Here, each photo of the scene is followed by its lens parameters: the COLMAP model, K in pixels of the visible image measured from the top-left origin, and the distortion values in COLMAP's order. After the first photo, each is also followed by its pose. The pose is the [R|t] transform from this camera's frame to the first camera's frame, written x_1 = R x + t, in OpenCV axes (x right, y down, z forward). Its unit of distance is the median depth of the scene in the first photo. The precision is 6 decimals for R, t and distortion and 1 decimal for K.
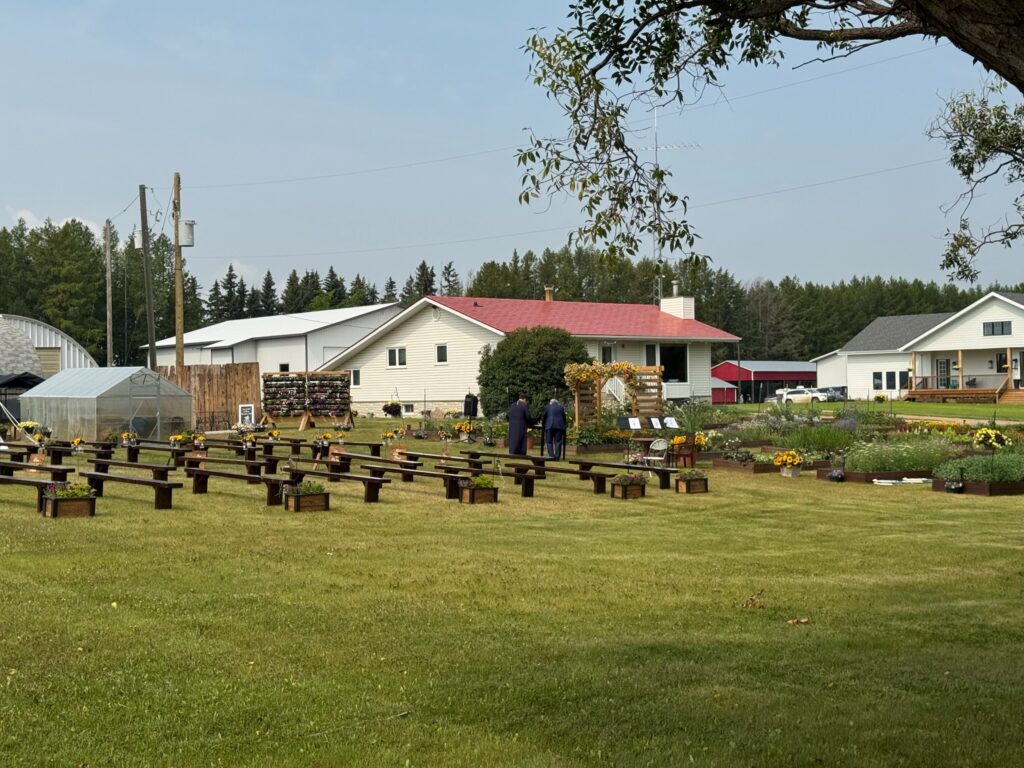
lens RADIAL K [[1487.7, 0, 512.0], [0, 1487.7, 384.0], [0, 0, 1]] dist [0.066053, 0.009475]
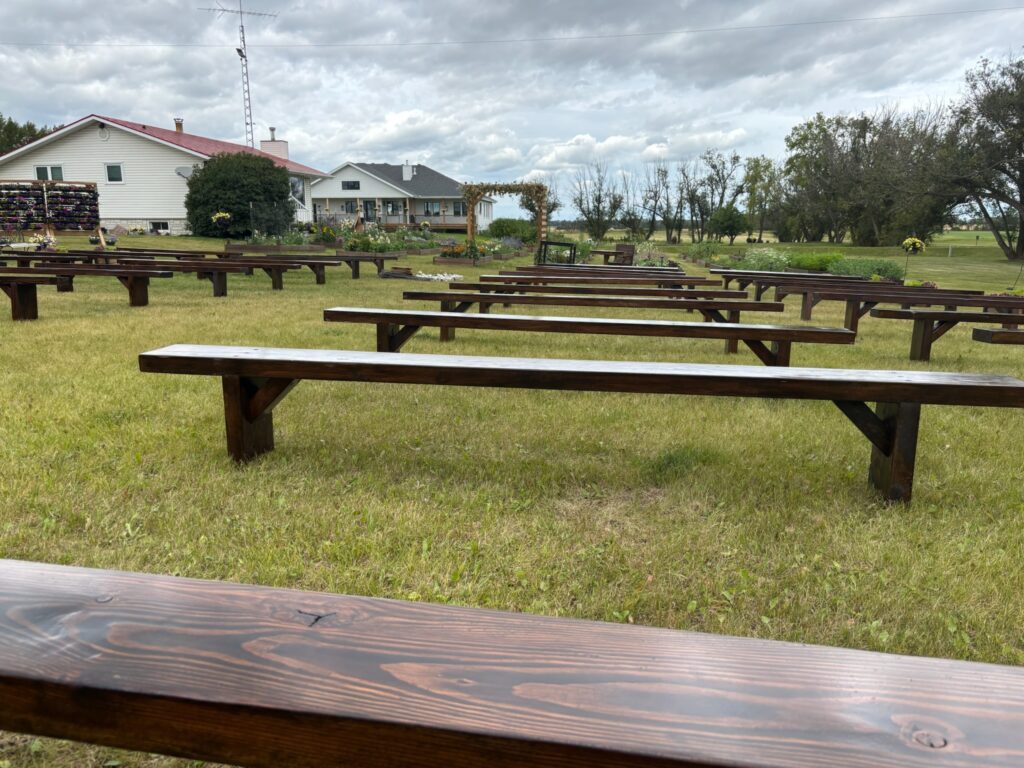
lens RADIAL K [[785.1, 0, 523.4], [0, 785.1, 389.0], [0, 0, 1]] dist [0.061549, -0.075306]
pose [[0.746098, -0.119728, 0.654984, -0.212134], [-0.015041, 0.980419, 0.196350, 0.014411], [-0.665667, -0.156348, 0.729687, 0.352003]]
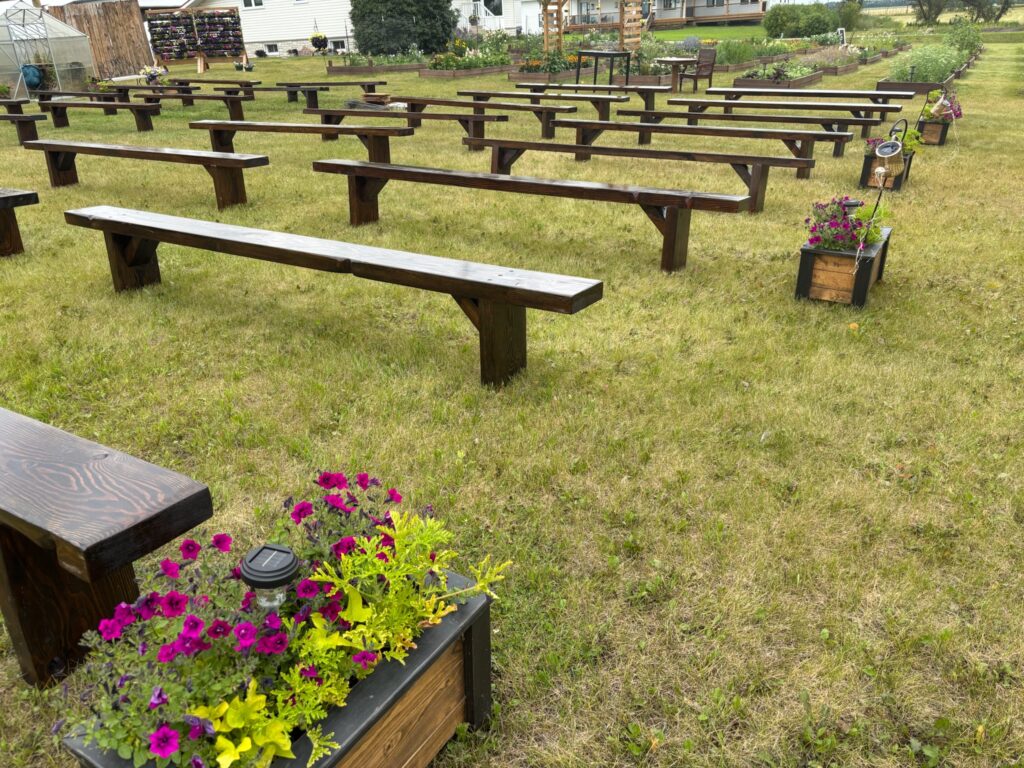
lens RADIAL K [[785.1, 0, 523.4], [0, 785.1, 389.0], [0, 0, 1]] dist [0.061549, -0.075306]
pose [[0.948789, -0.162204, 0.271089, -0.094181], [0.037531, 0.909918, 0.413086, 0.009958], [-0.313673, -0.381758, 0.869408, 0.311791]]
